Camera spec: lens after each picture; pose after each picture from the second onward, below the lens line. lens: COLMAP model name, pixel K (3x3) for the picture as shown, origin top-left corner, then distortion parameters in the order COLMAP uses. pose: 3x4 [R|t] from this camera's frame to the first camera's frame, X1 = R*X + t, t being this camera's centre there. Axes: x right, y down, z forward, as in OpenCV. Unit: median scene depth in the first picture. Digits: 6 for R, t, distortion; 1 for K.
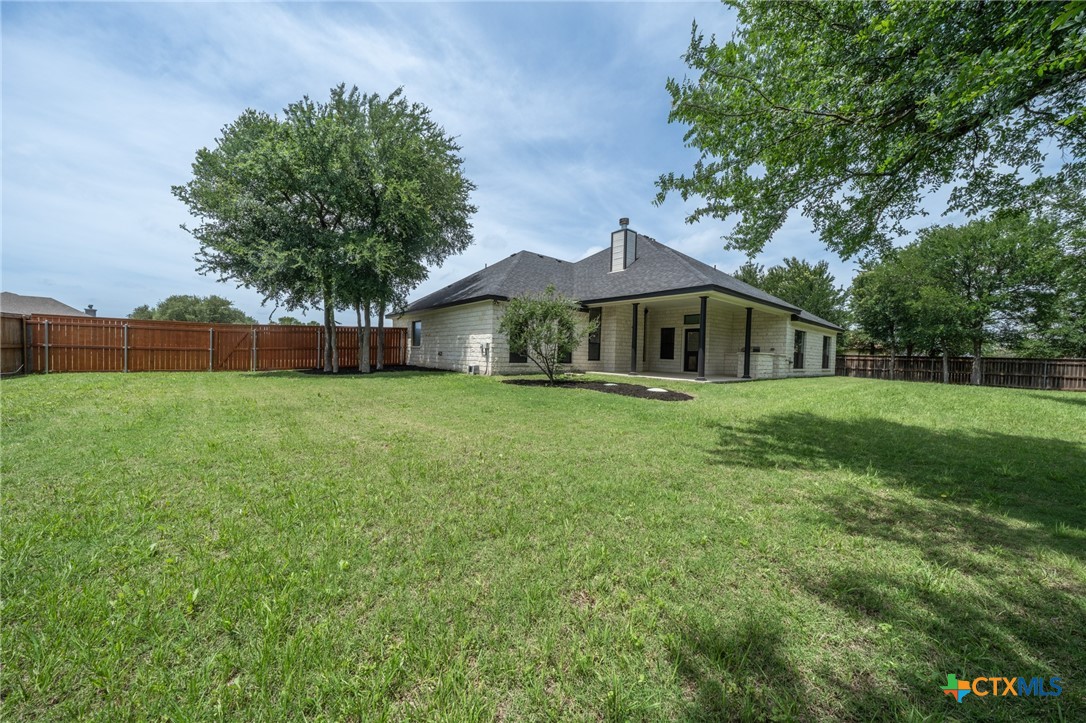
lens RADIAL K [[363.5, 0, 542.6], [0, 363.5, 362.8], [0, 0, 1]] dist [0.000671, 0.000054]
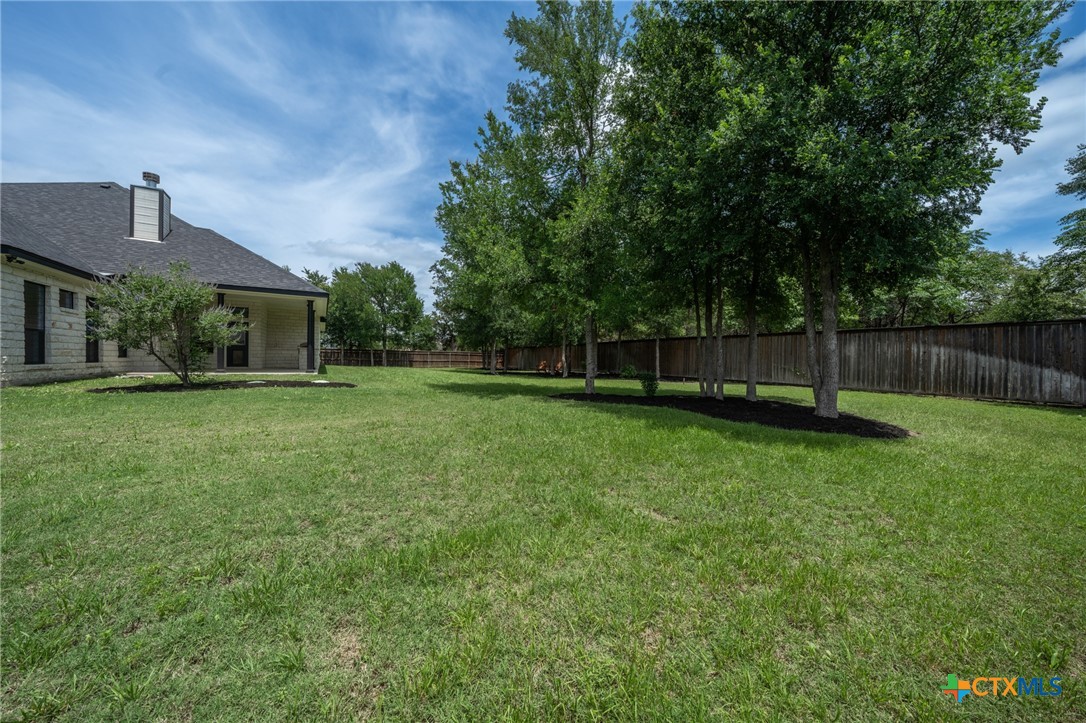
lens RADIAL K [[363.5, 0, 542.0], [0, 363.5, 360.3], [0, 0, 1]] dist [0.000671, 0.000054]
pose [[0.144238, -0.031990, 0.989026, -0.435994], [0.012796, 0.999454, 0.030461, -0.011070], [-0.989460, 0.008262, 0.144569, 0.066196]]
